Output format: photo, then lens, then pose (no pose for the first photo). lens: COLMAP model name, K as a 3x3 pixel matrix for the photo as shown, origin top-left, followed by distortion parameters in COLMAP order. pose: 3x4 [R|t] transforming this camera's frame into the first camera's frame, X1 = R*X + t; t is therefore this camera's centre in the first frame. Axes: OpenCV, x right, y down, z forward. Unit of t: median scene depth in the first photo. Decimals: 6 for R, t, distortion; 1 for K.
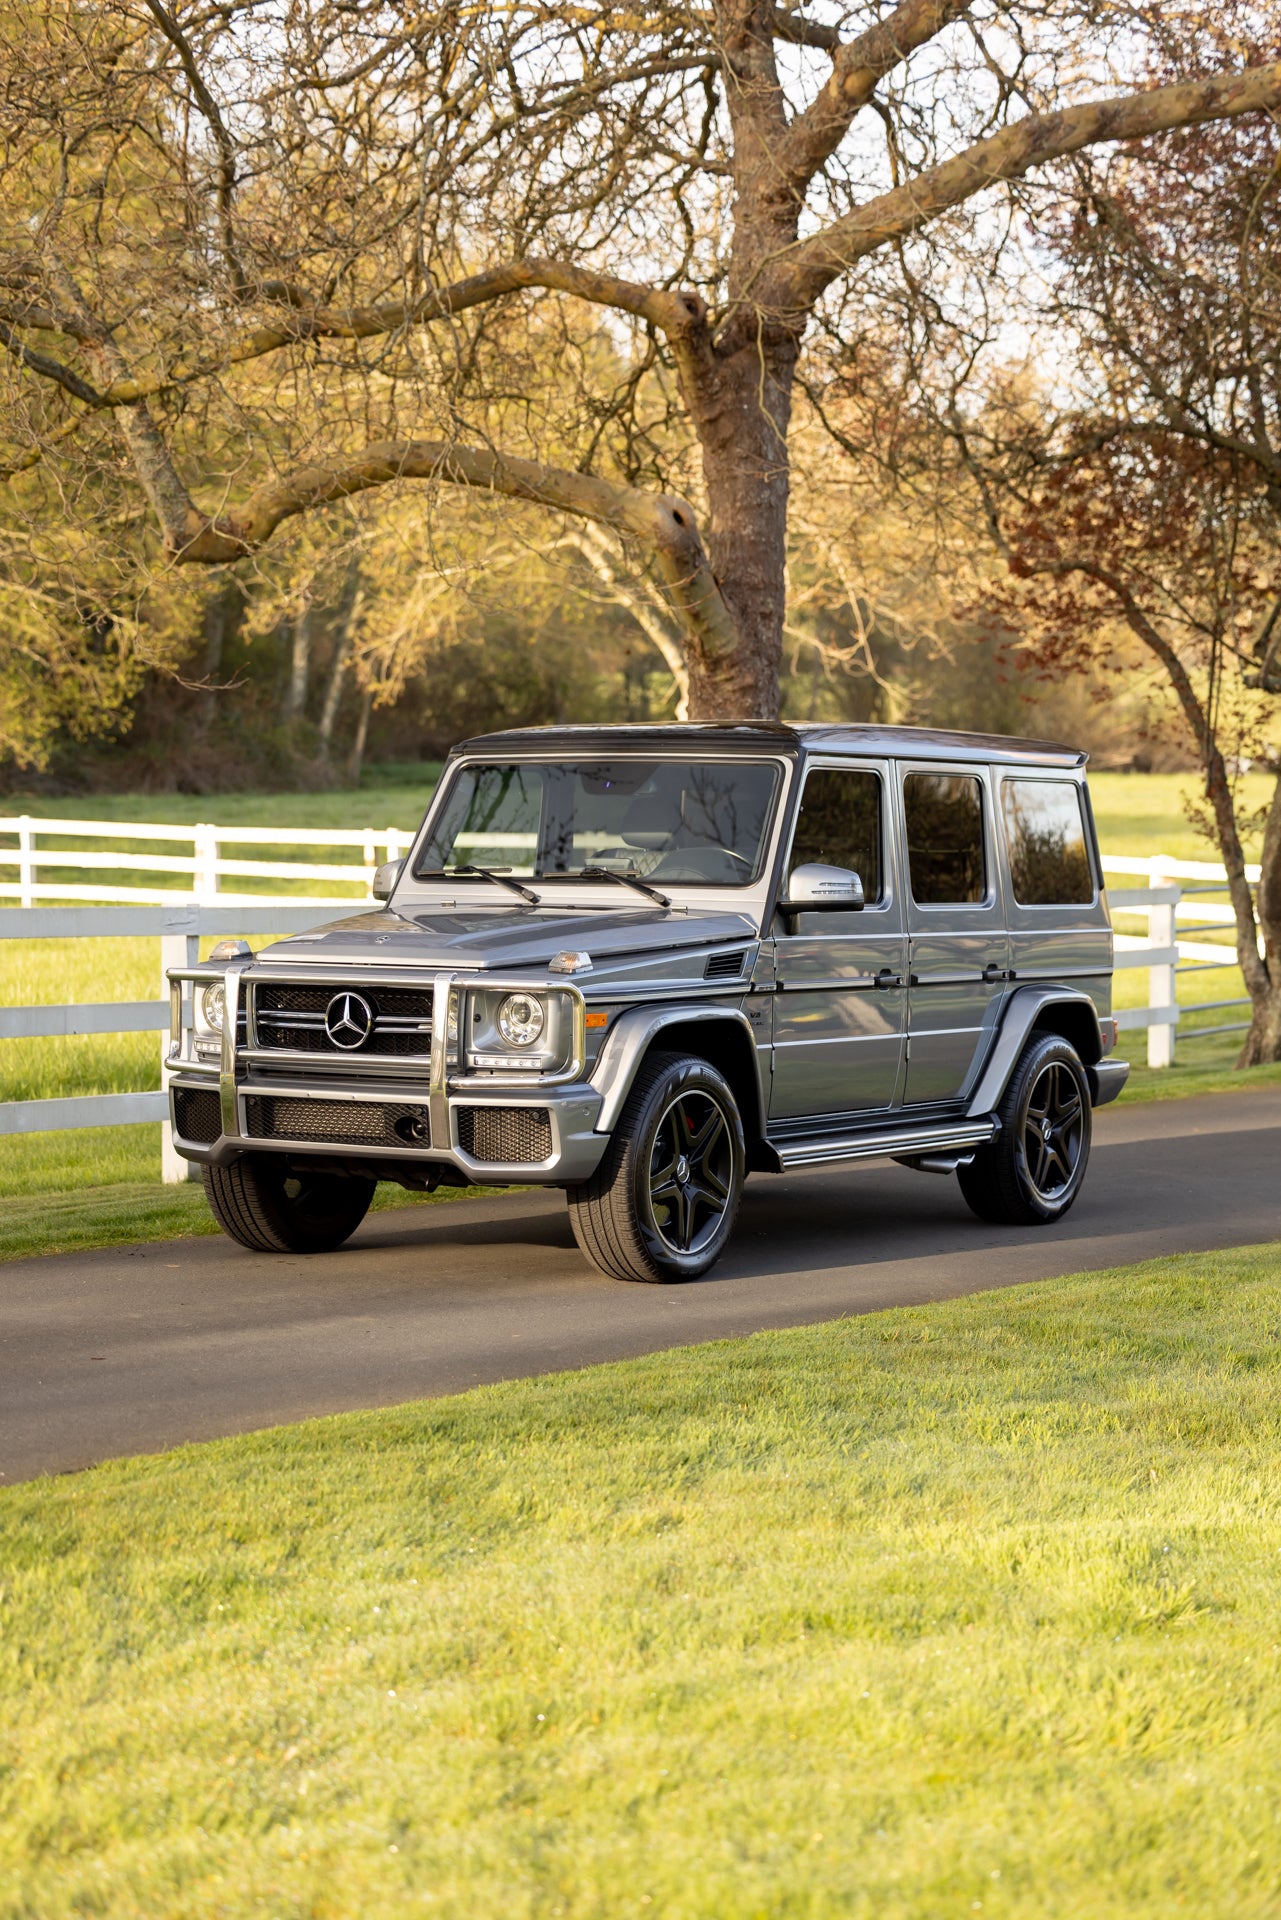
lens RADIAL K [[3780.5, 0, 636.3], [0, 3780.5, 957.9], [0, 0, 1]] dist [-0.039379, -0.059277]
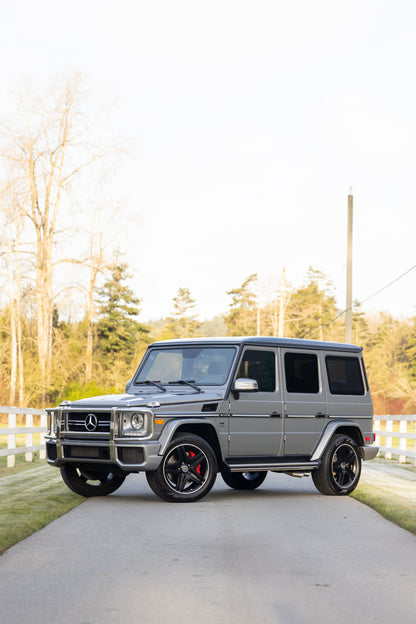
lens RADIAL K [[1499.9, 0, 209.4], [0, 1499.9, 312.8], [0, 0, 1]] dist [-0.071435, 0.642533]
pose [[0.984920, -0.010336, -0.172702, 0.248087], [-0.006548, 0.995272, -0.096908, 0.045964], [0.172887, 0.096577, 0.980195, -0.289778]]
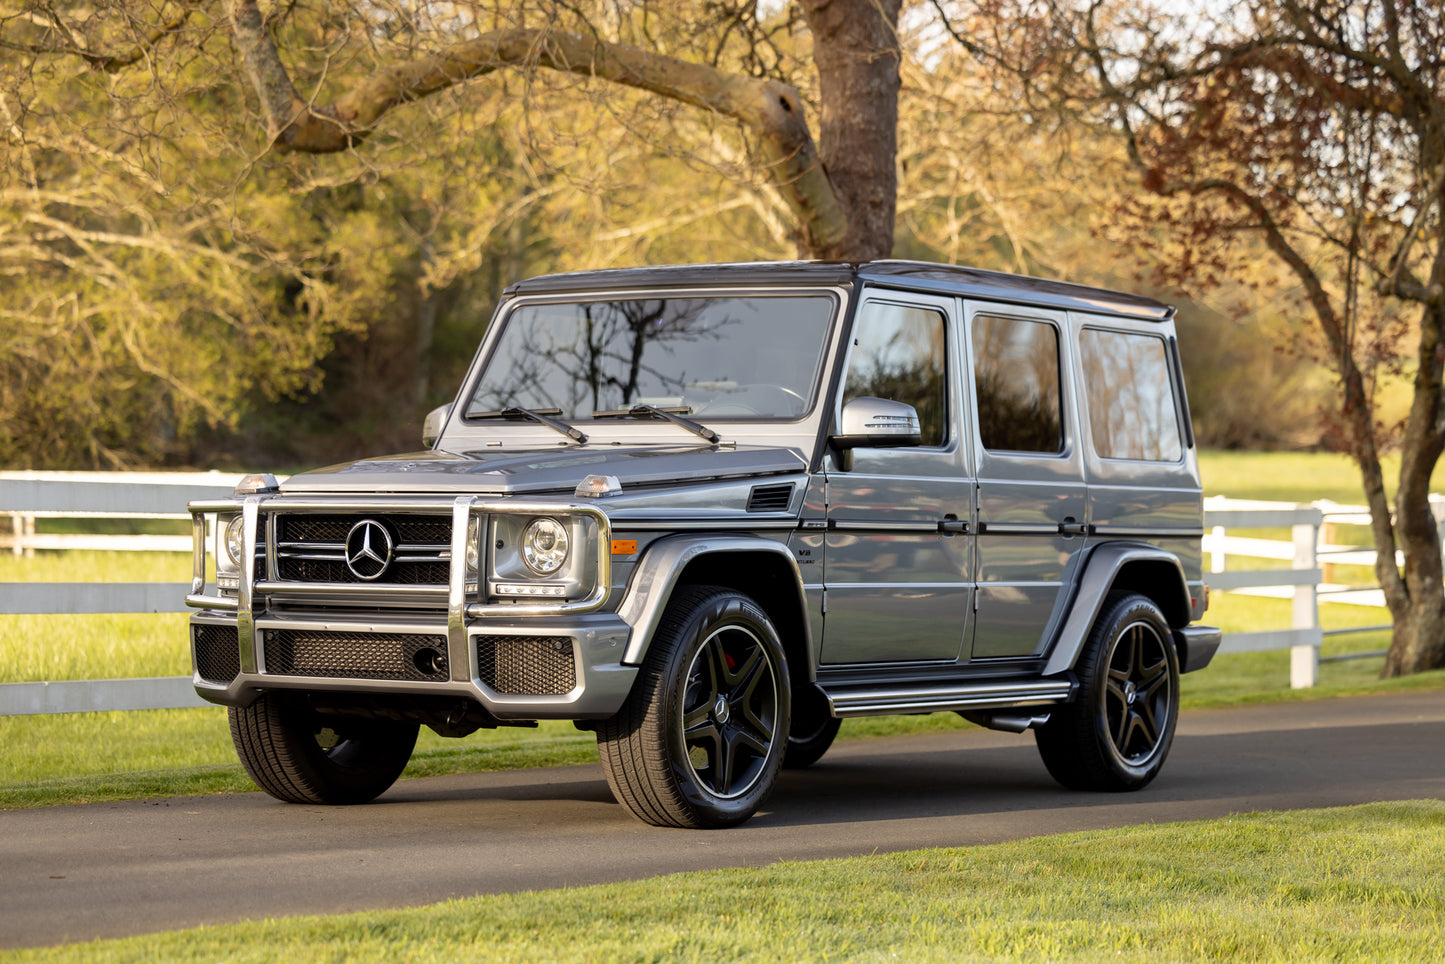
lens RADIAL K [[3629.1, 0, 721.3], [0, 3629.1, 509.0], [0, 0, 1]] dist [-0.025456, 0.443823]
pose [[0.999326, -0.000447, -0.036694, 0.044341], [-0.000969, 0.999255, -0.038582, 0.039616], [0.036684, 0.038591, 0.998582, 0.083547]]
